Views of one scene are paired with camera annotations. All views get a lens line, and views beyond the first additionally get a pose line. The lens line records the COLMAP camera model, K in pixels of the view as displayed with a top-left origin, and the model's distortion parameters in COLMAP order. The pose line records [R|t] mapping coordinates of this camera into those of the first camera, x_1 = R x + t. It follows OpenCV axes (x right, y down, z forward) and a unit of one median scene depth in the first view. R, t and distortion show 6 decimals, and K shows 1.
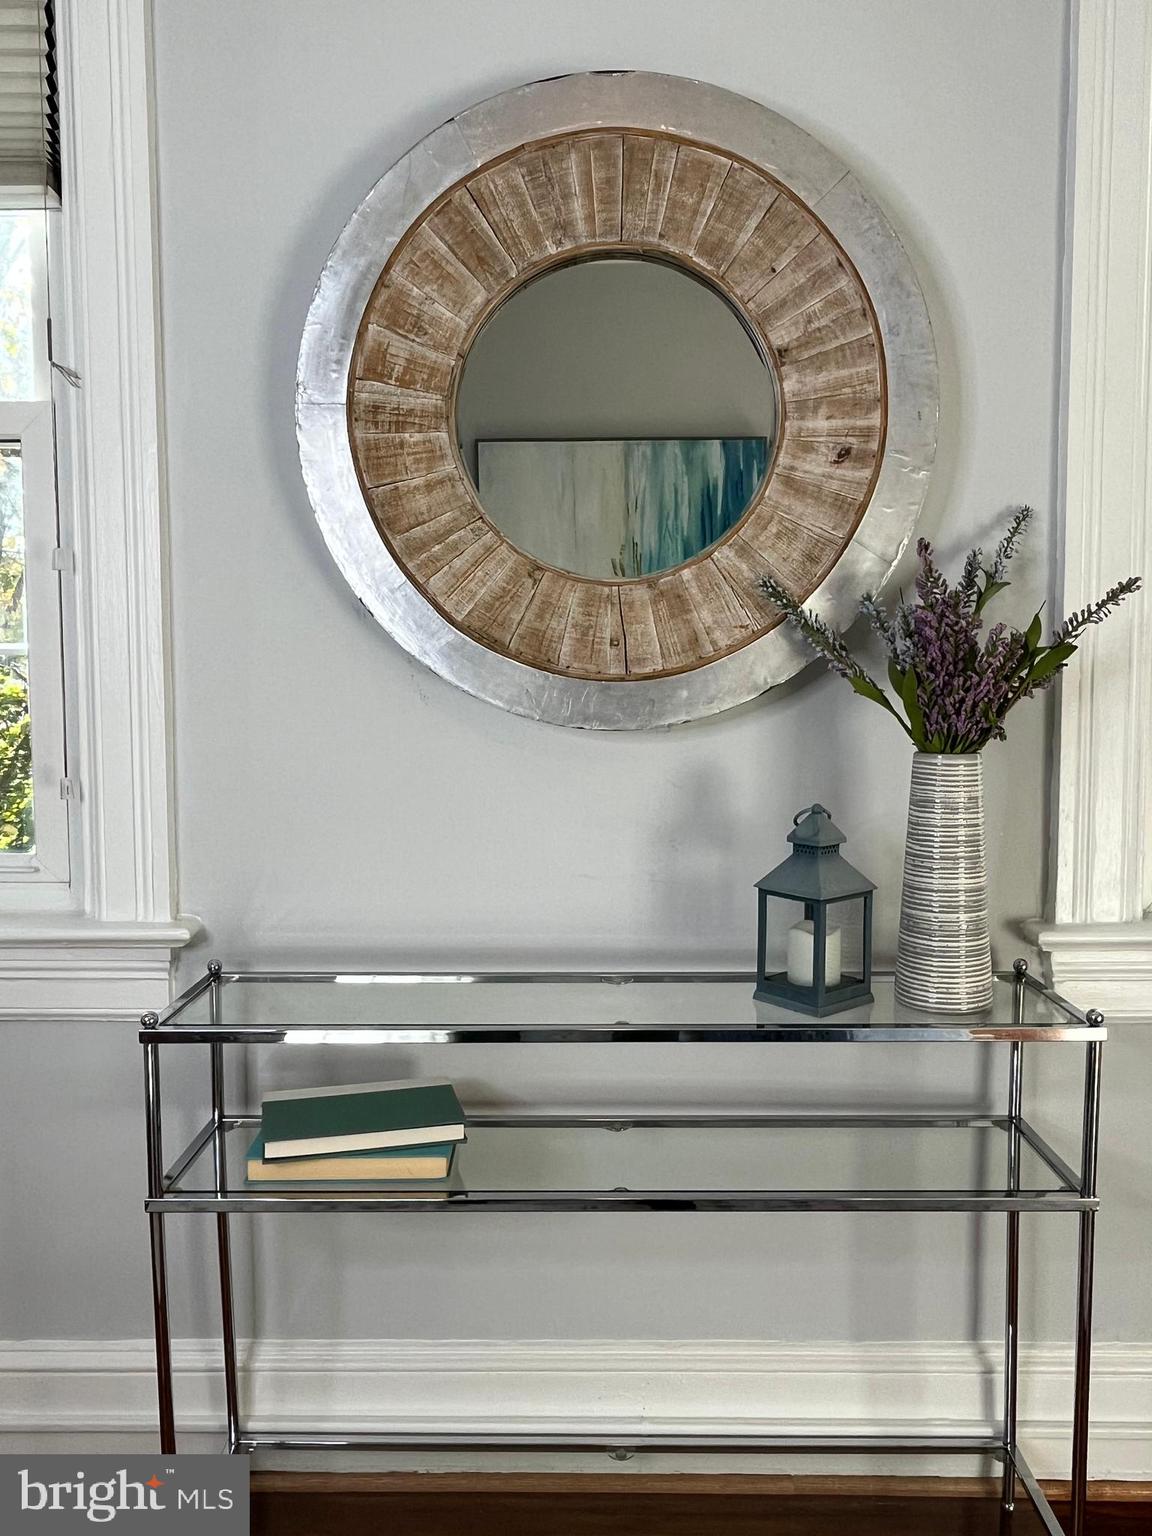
lens RADIAL K [[1125.6, 0, 578.0], [0, 1125.6, 764.6], [0, 0, 1]] dist [-0.011129, -0.005063]
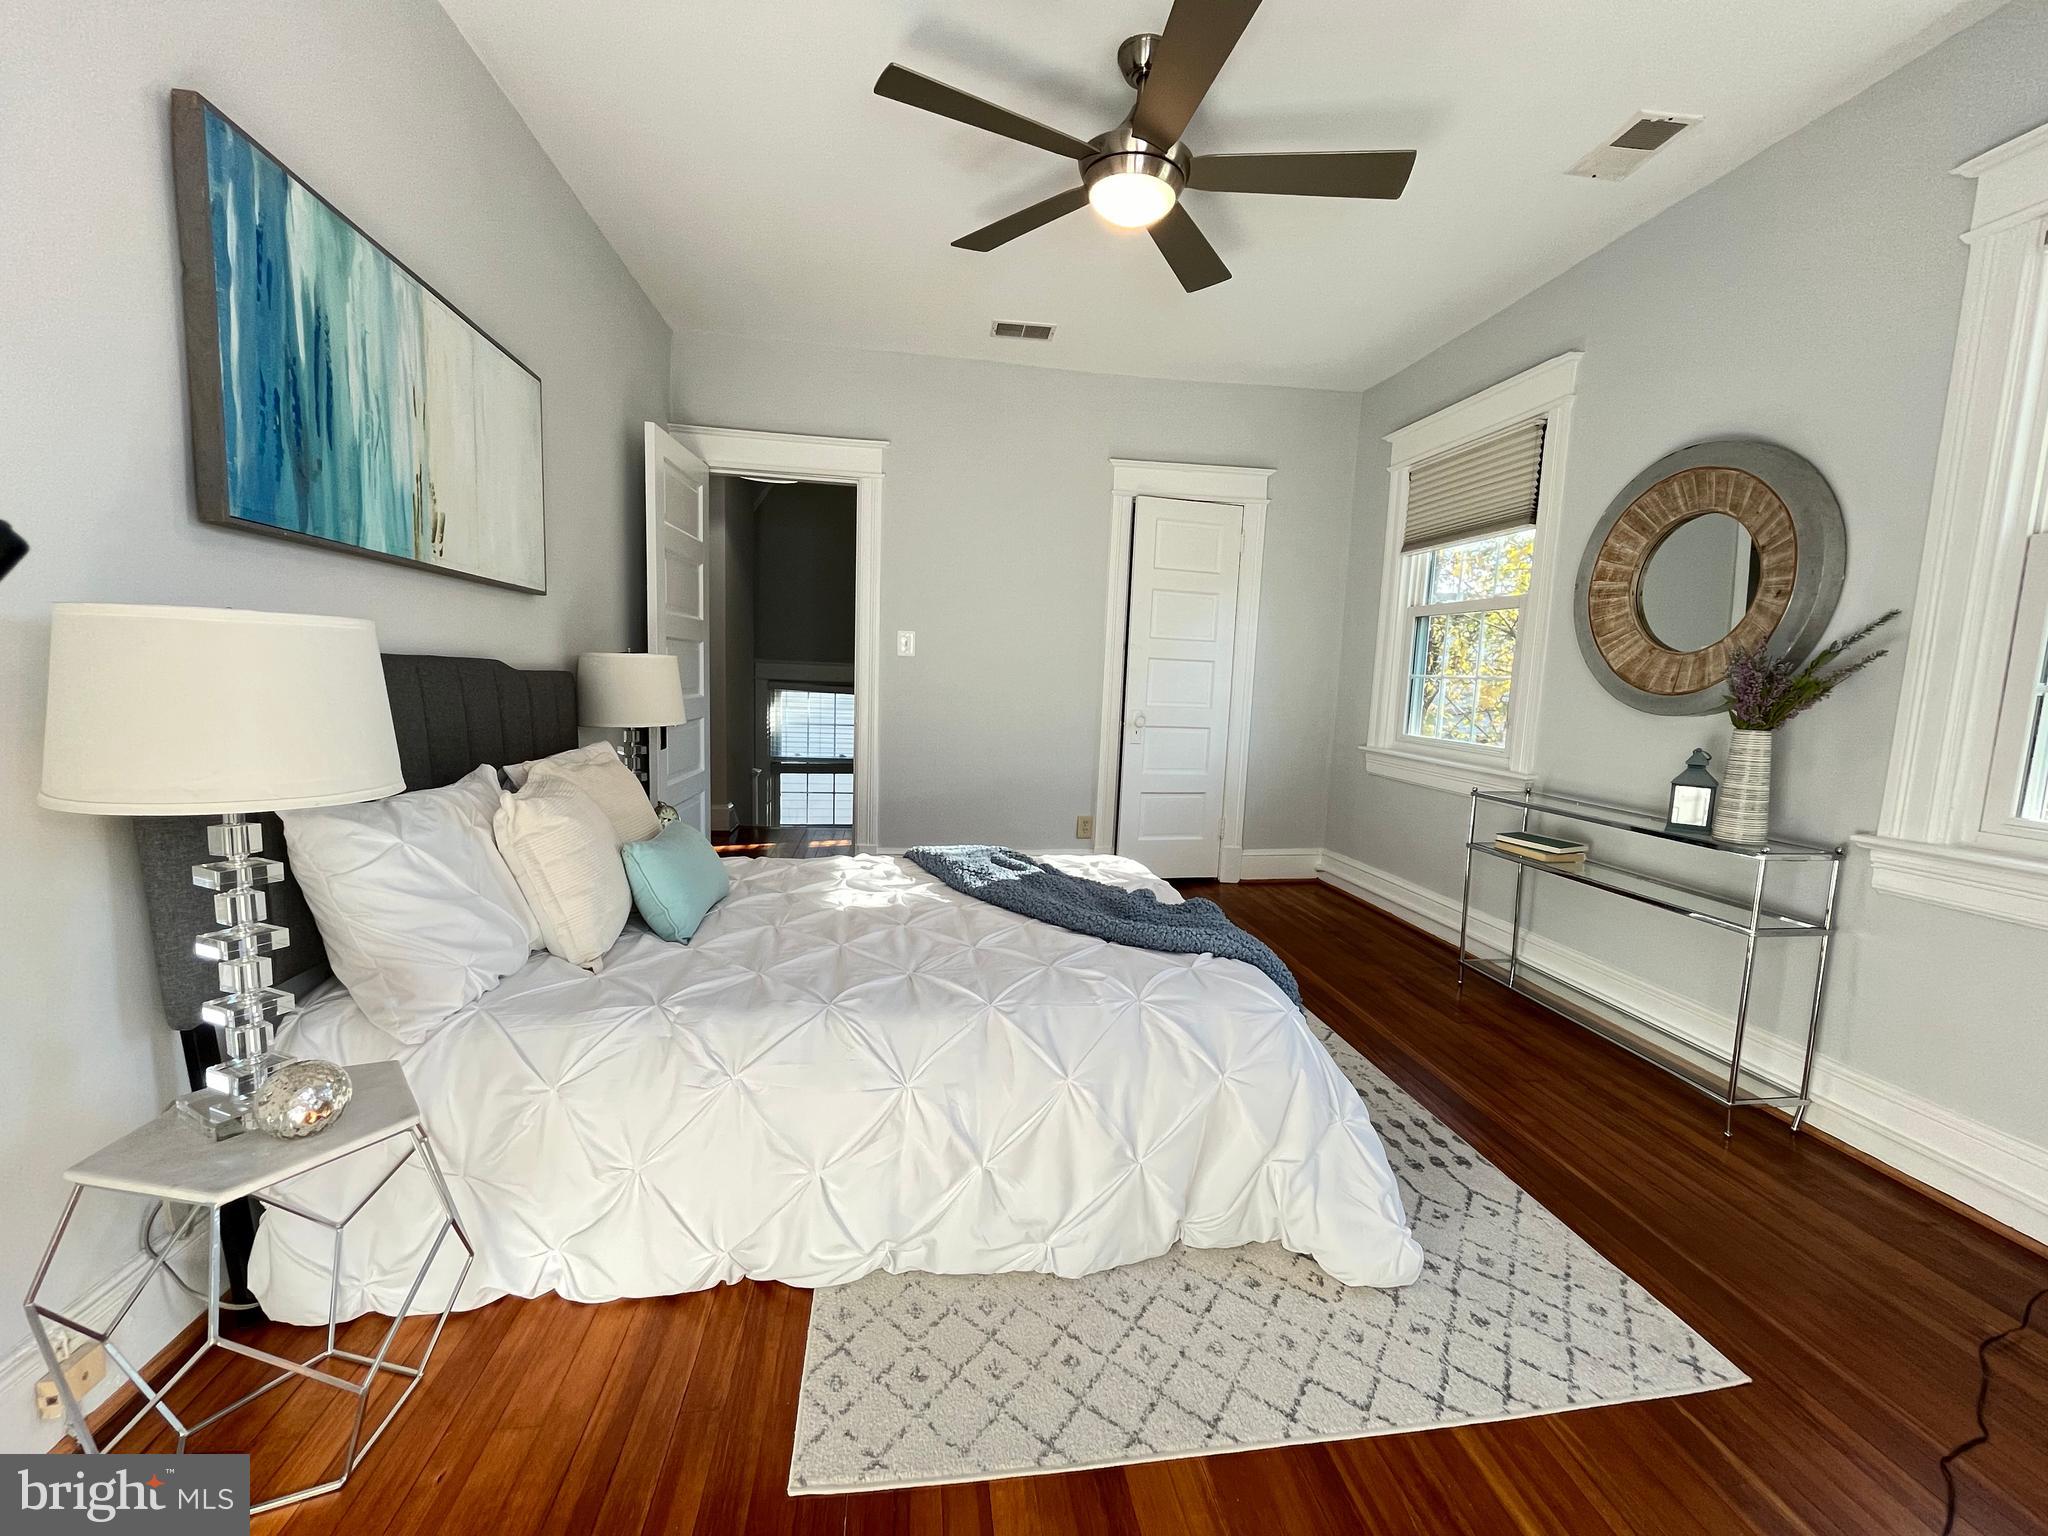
lens RADIAL K [[828.7, 0, 1020.3], [0, 828.7, 773.4], [0, 0, 1]] dist [-0.001090, -0.001530]
pose [[0.163522, 0.125175, -0.978566, 1.591523], [-0.109210, 0.988118, 0.108148, 0.053099], [0.980476, 0.089185, 0.175249, -0.671938]]
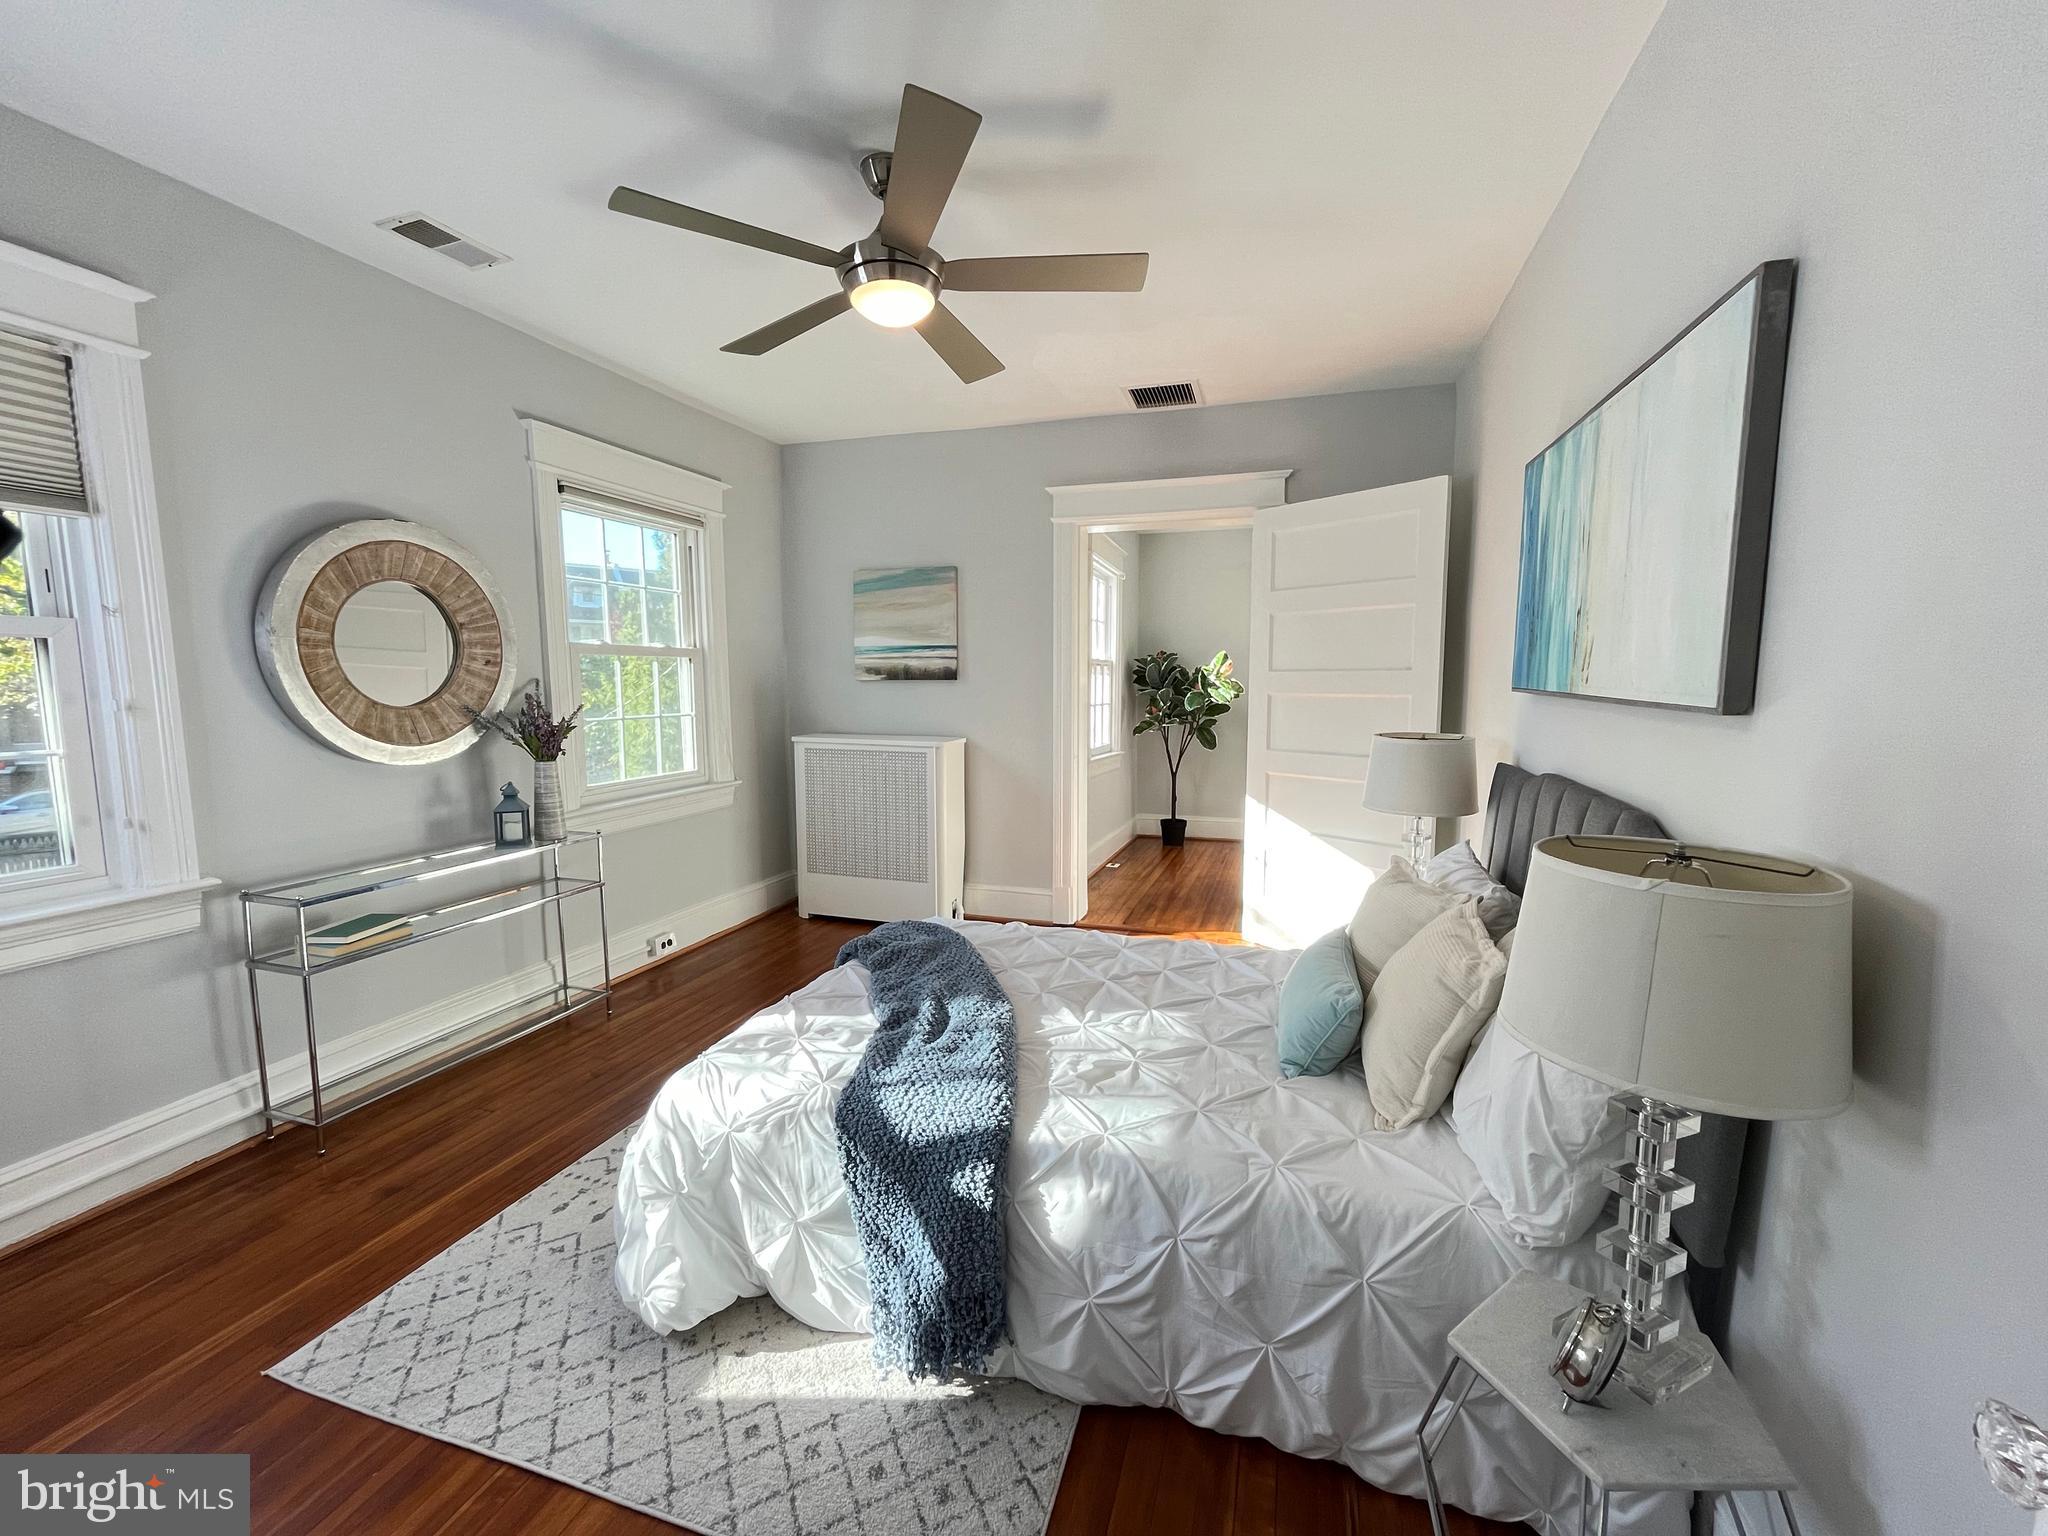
lens RADIAL K [[828.7, 0, 1025.1], [0, 828.7, 760.6], [0, 0, 1]] dist [-0.001090, -0.001530]
pose [[0.277384, -0.099768, 0.955565, -1.450010], [0.073808, 0.993867, 0.082342, -0.096123], [-0.957920, 0.047688, 0.283047, -0.927554]]
